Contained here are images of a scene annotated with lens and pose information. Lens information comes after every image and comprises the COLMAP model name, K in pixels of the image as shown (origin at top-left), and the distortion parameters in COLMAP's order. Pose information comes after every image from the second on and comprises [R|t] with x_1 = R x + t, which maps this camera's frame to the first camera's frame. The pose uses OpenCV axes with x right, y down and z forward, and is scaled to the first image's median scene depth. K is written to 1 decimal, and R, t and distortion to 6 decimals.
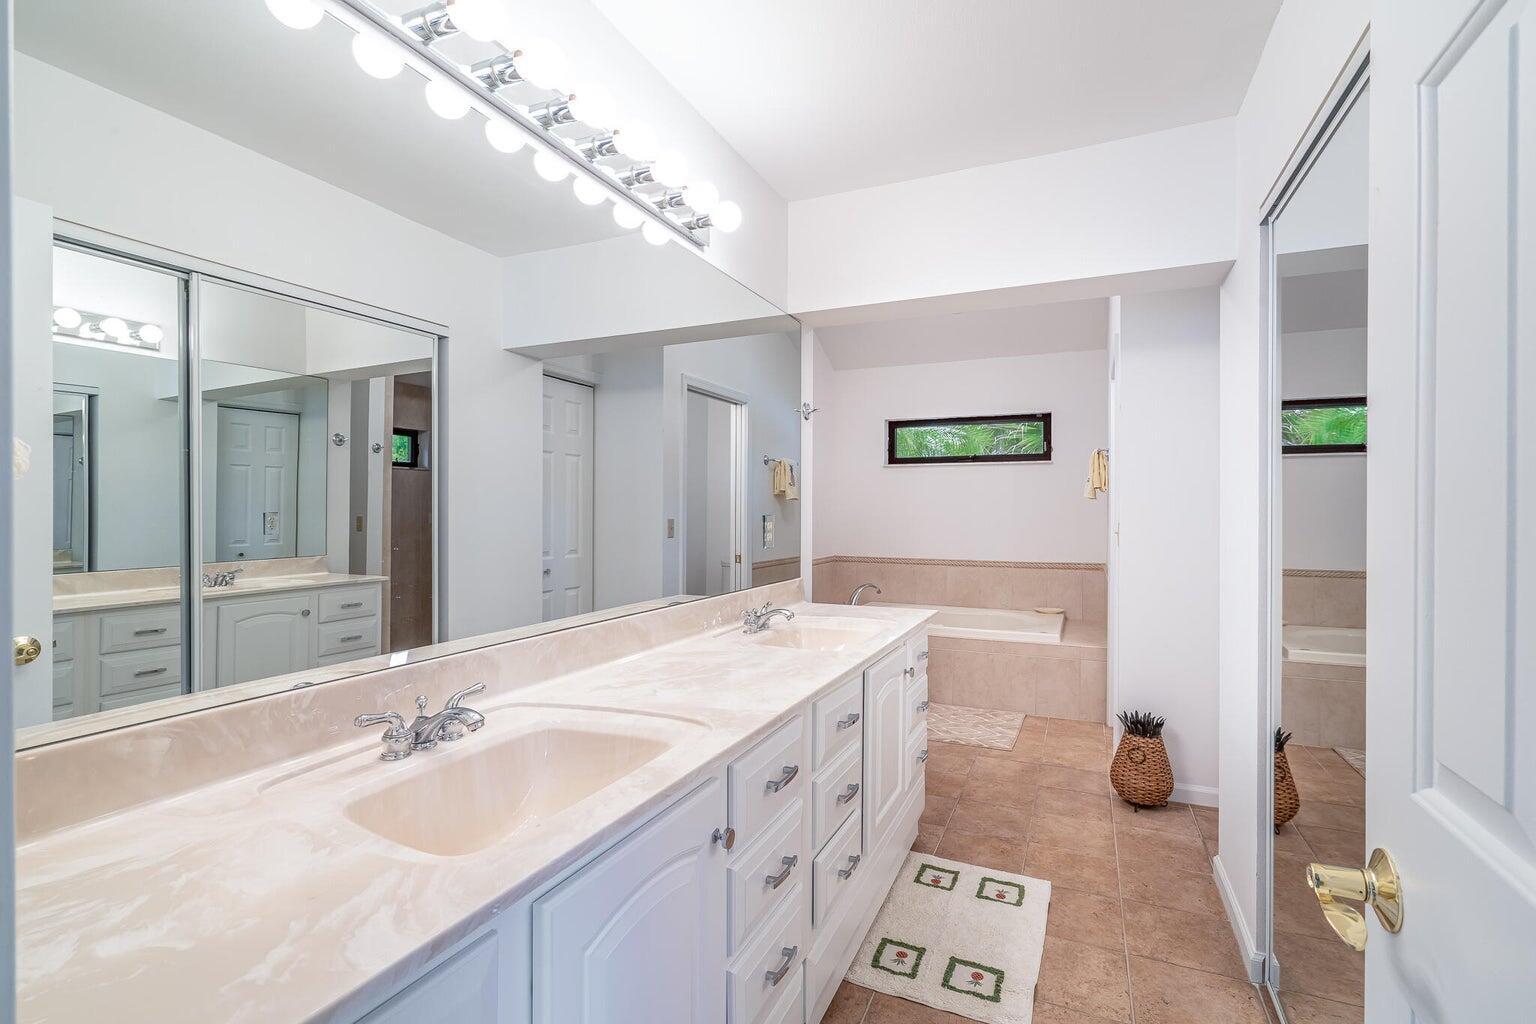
lens RADIAL K [[705.4, 0, 762.7], [0, 705.4, 510.8], [0, 0, 1]] dist [0.001085, 0.000467]
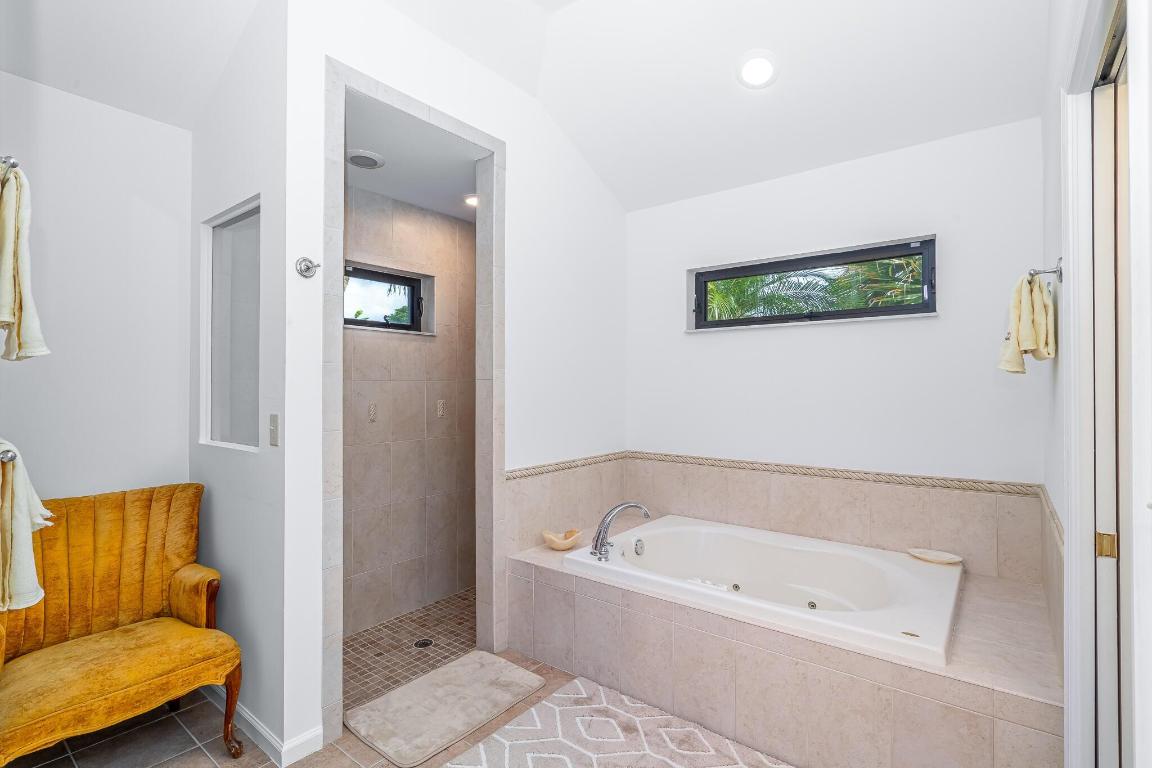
lens RADIAL K [[529.1, 0, 584.4], [0, 529.1, 378.2], [0, 0, 1]] dist [0.001085, 0.000467]
pose [[0.972280, -0.009687, -0.233620, 0.216179], [0.006893, 0.999895, -0.012772, -0.009071], [0.233719, 0.010807, 0.972244, 0.473346]]
